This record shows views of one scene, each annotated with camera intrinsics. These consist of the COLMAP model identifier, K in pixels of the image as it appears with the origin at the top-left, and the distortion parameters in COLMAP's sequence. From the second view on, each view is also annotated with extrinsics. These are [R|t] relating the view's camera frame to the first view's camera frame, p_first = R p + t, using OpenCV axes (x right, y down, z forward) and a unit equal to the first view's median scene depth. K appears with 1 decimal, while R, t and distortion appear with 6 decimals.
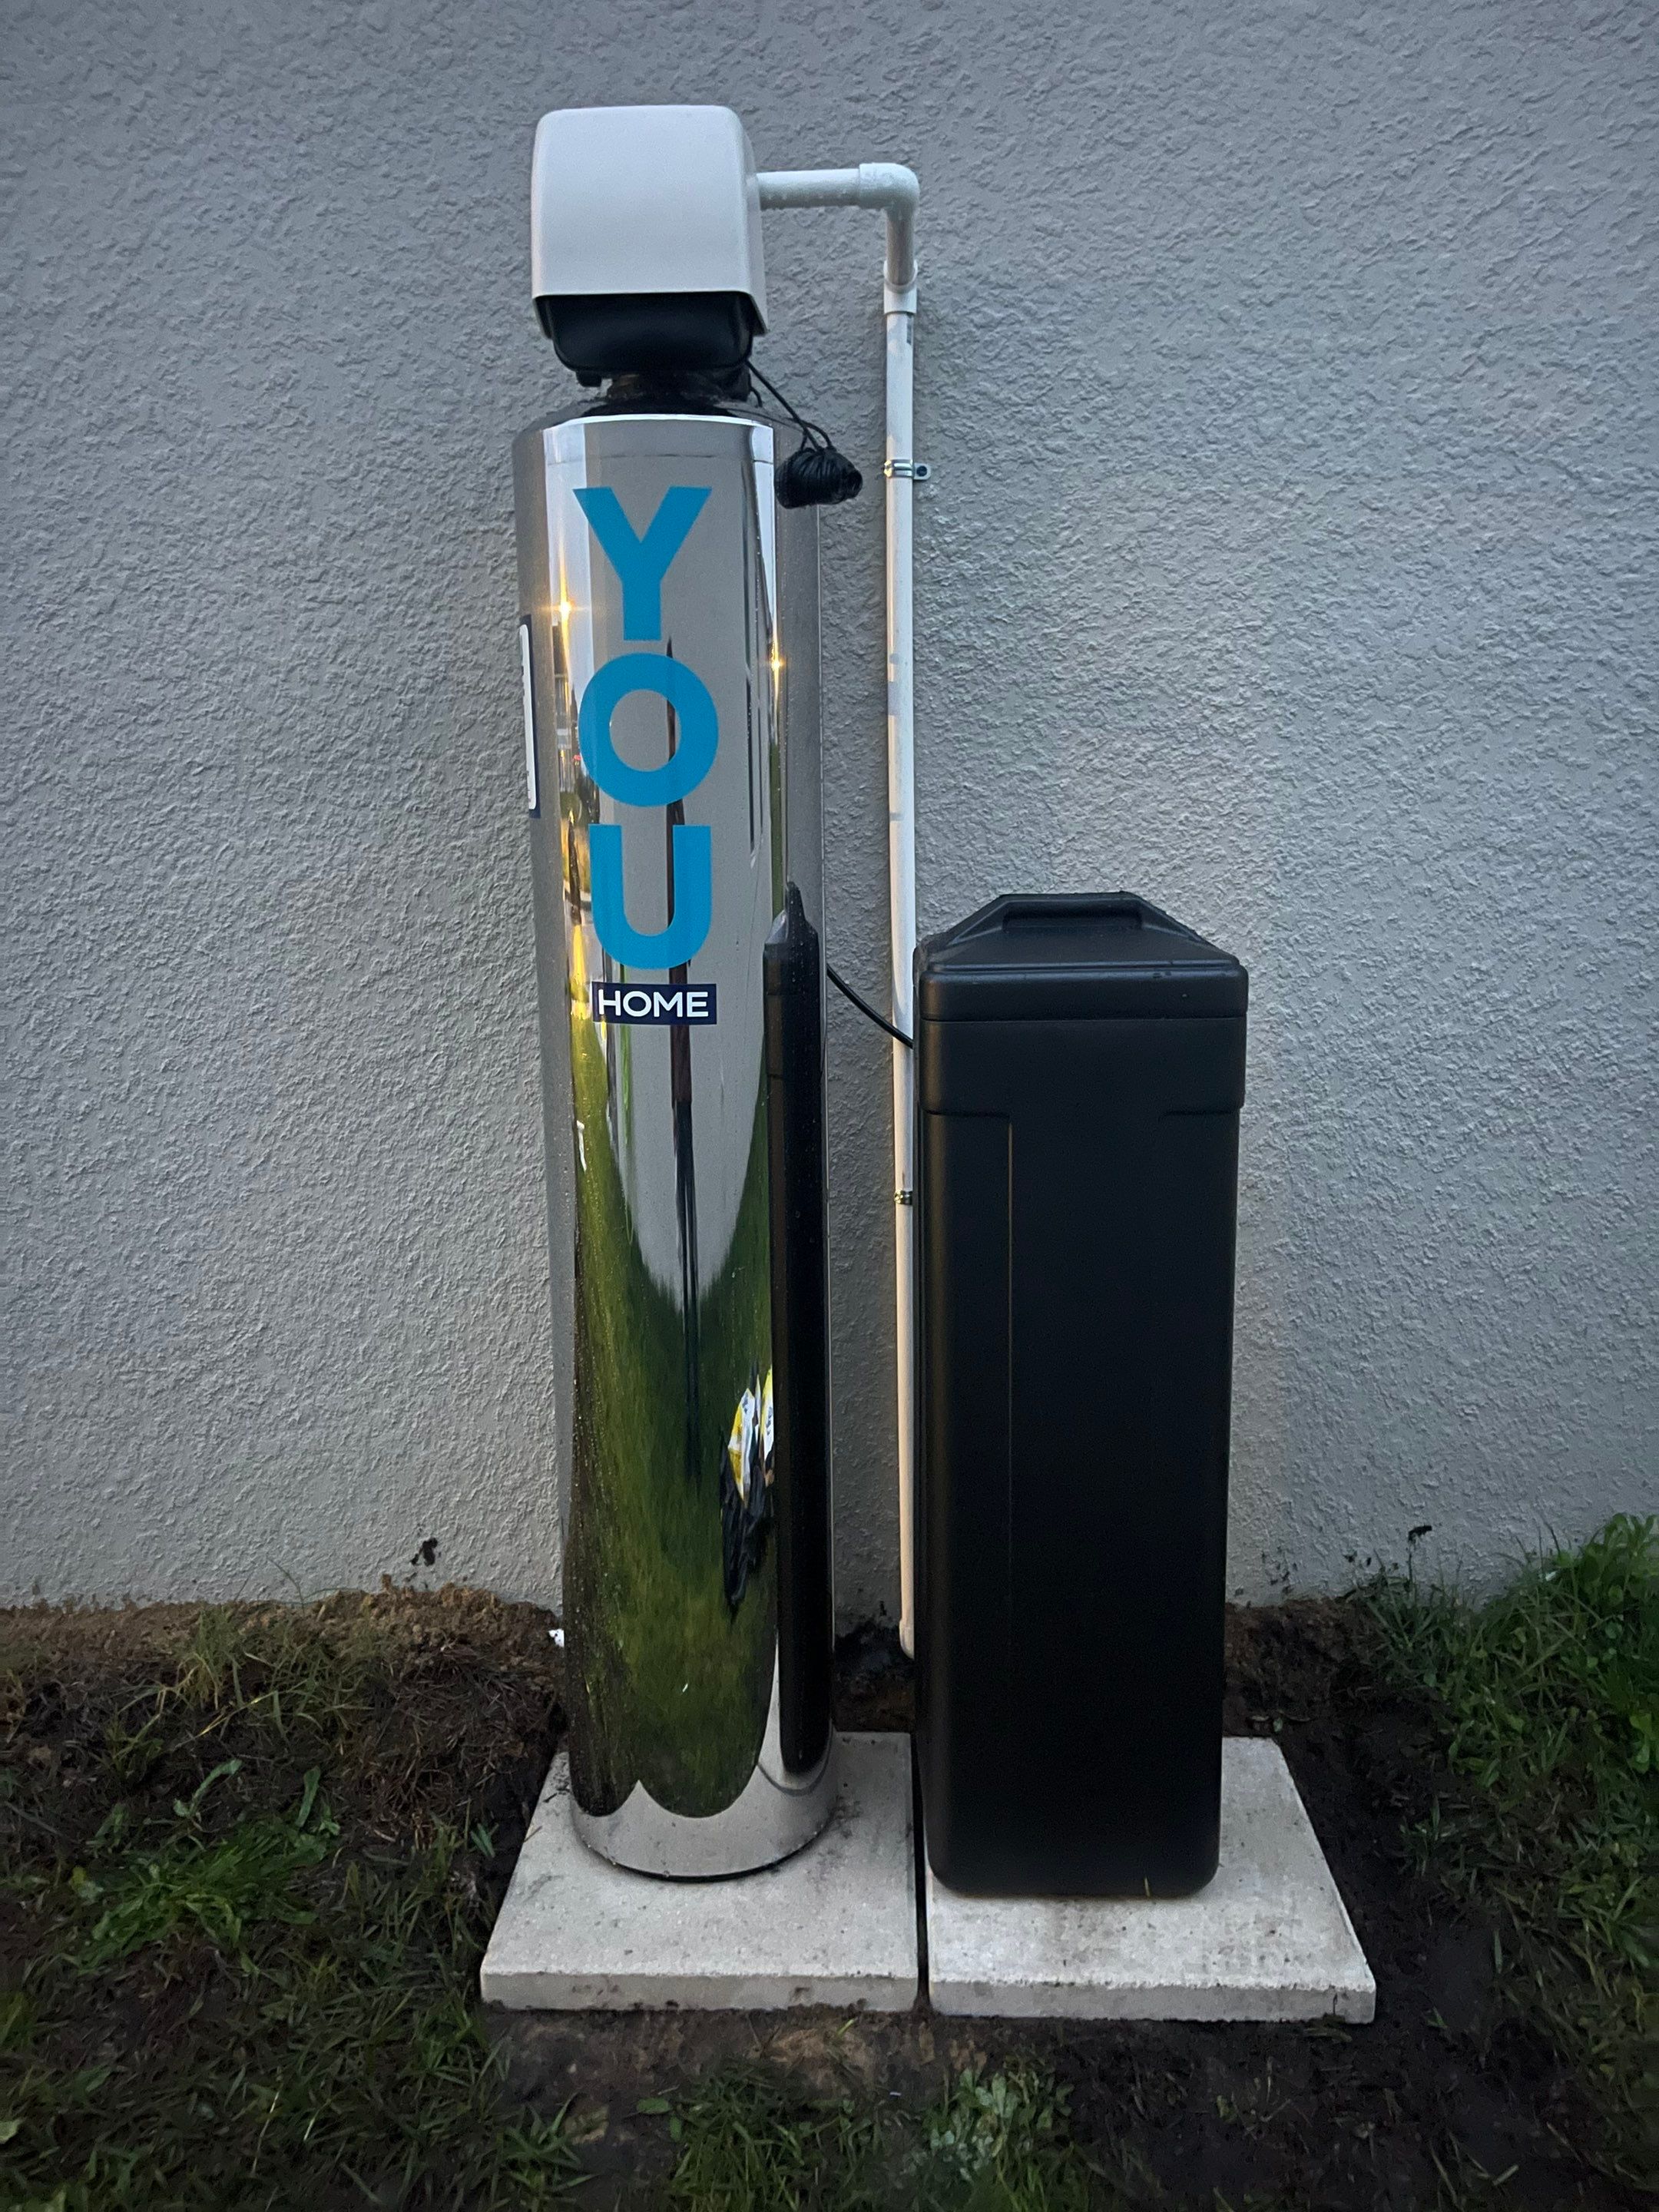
lens RADIAL K [[1662.6, 0, 824.8], [0, 1662.6, 1120.7], [0, 0, 1]] dist [0.041458, -0.046645]
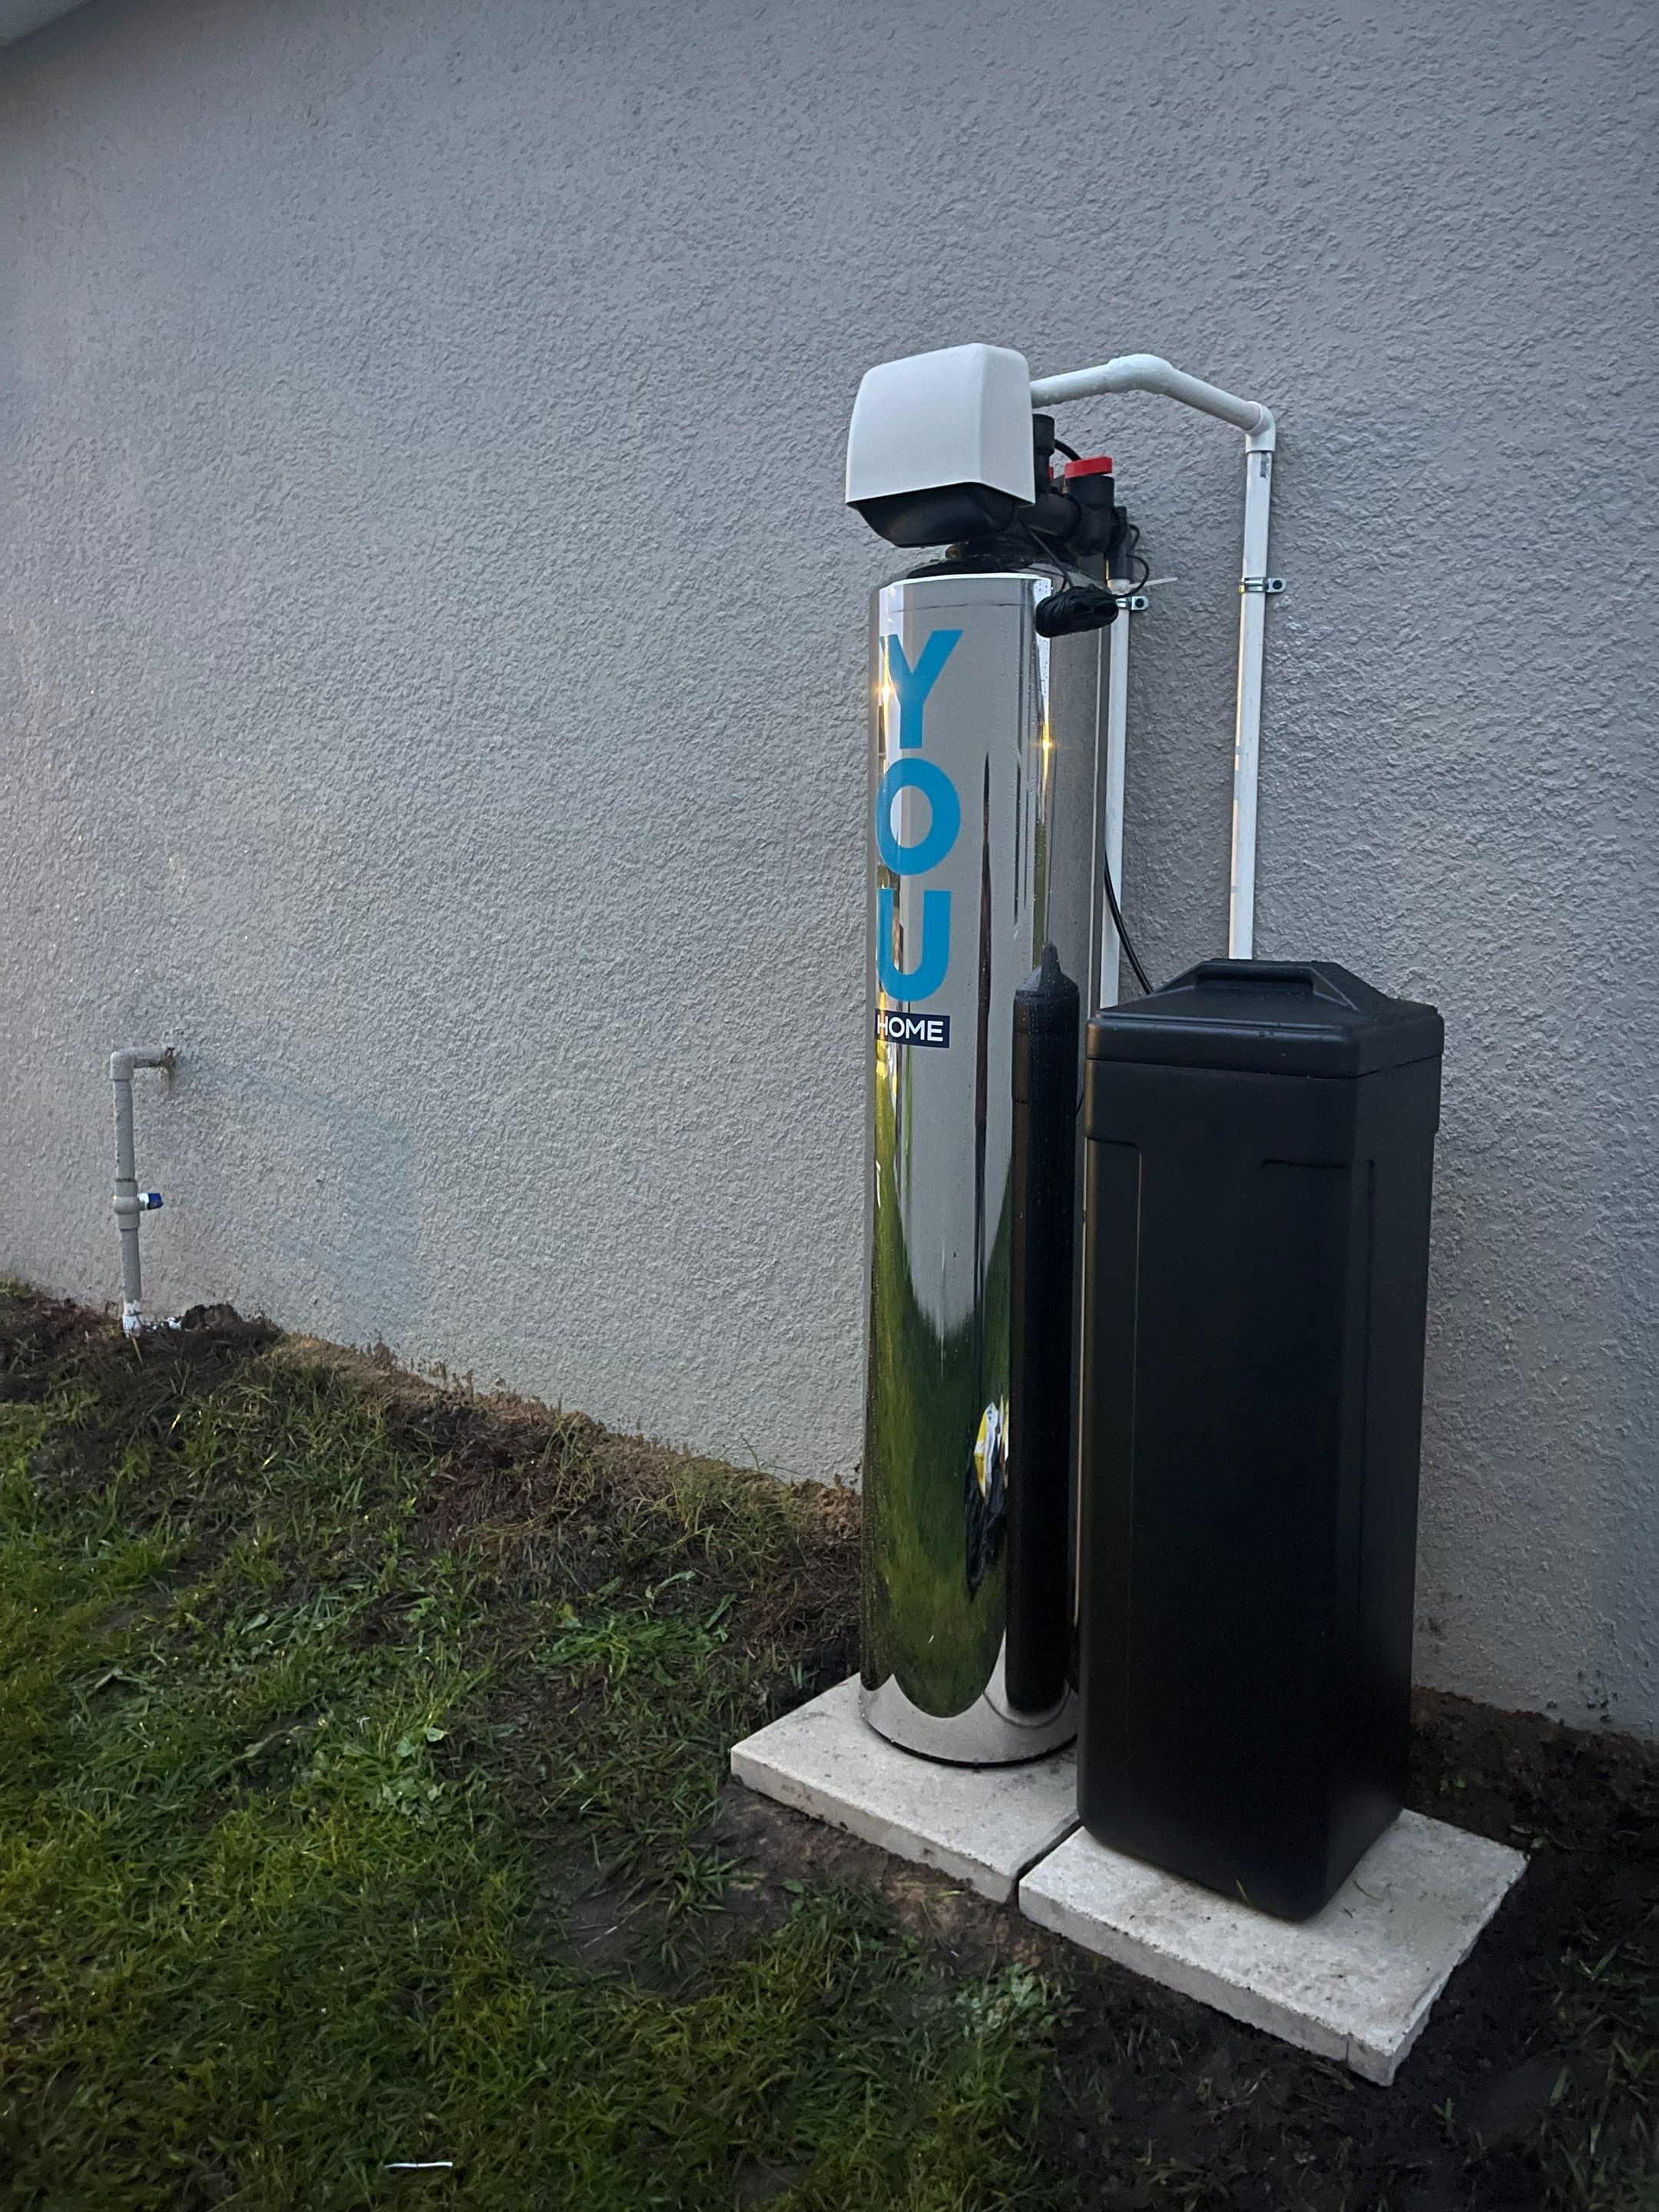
lens RADIAL K [[1662.0, 0, 829.5], [0, 1662.0, 1106.0], [0, 0, 1]] dist [0.067396, -0.094130]
pose [[0.797561, 0.103302, -0.594327, 0.520505], [-0.133526, 0.991021, -0.006935, 0.005114], [0.588274, 0.084889, 0.804194, -0.049954]]
